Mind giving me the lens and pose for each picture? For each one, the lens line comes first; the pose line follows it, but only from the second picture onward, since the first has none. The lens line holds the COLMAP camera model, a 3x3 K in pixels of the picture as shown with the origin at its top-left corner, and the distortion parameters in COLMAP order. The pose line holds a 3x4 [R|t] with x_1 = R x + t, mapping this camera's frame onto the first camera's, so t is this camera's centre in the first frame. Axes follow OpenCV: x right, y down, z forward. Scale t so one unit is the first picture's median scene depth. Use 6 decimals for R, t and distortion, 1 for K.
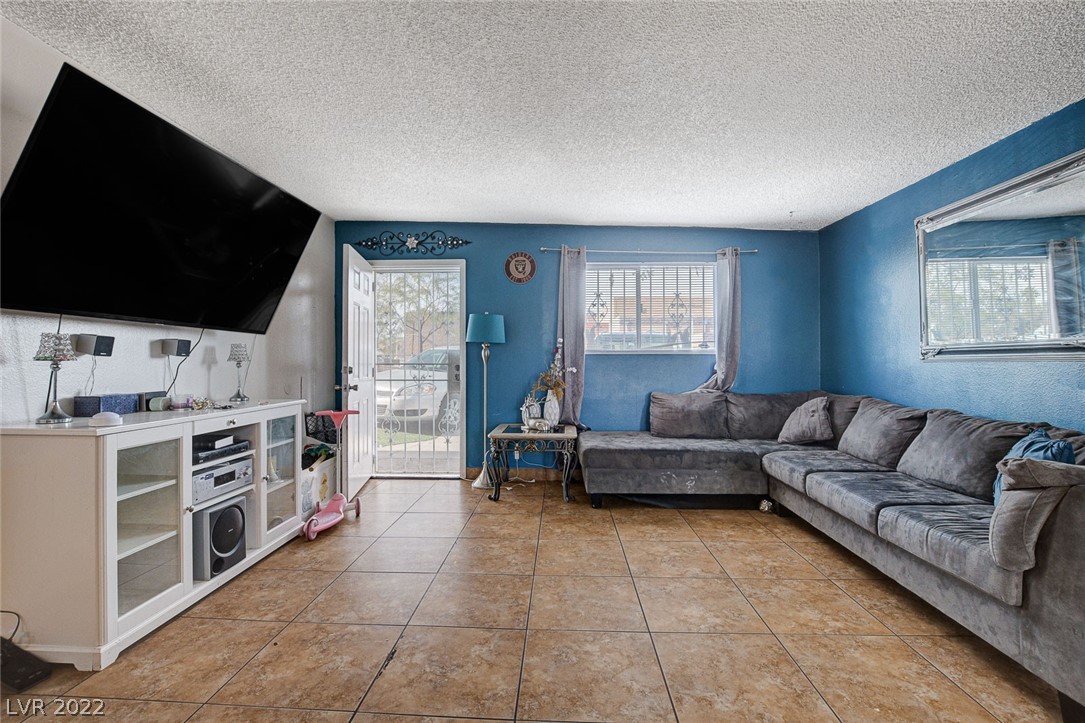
lens RADIAL K [[471.9, 0, 539.0], [0, 471.9, 353.9], [0, 0, 1]] dist [-0.025196, 0.004820]
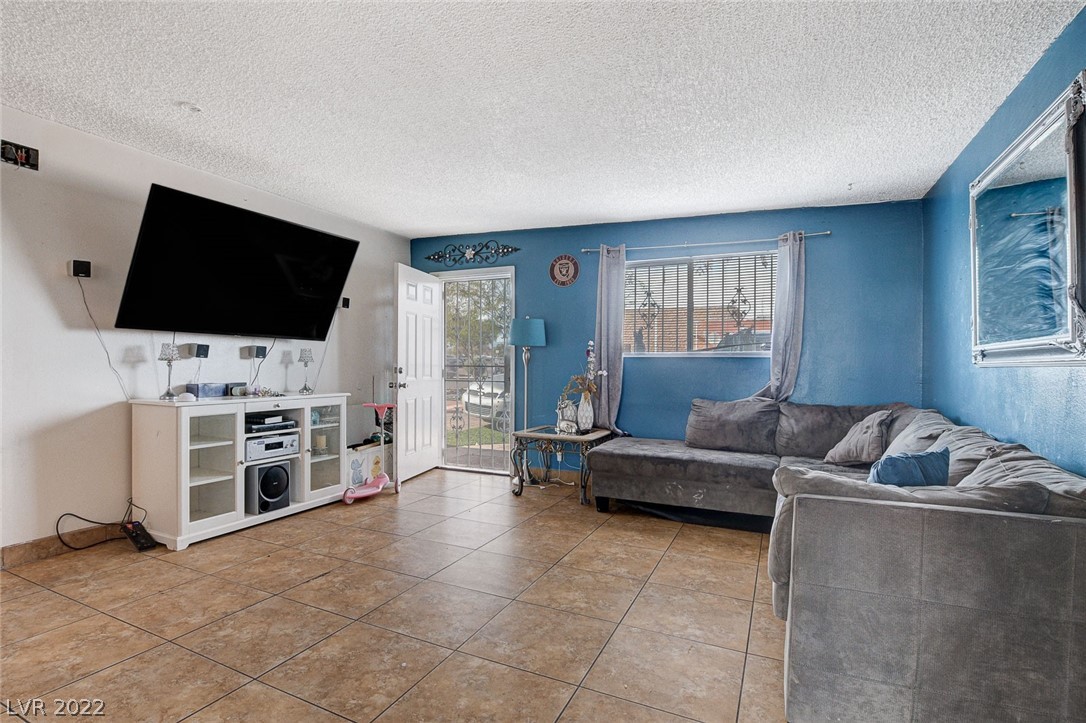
lens RADIAL K [[531.8, 0, 515.0], [0, 531.8, 364.4], [0, 0, 1]] dist [-0.018296, -0.001437]
pose [[0.913380, 0.006824, -0.407052, 0.486746], [-0.001133, 0.999898, 0.014219, 0.000715], [0.407107, -0.012527, 0.913294, -0.112485]]
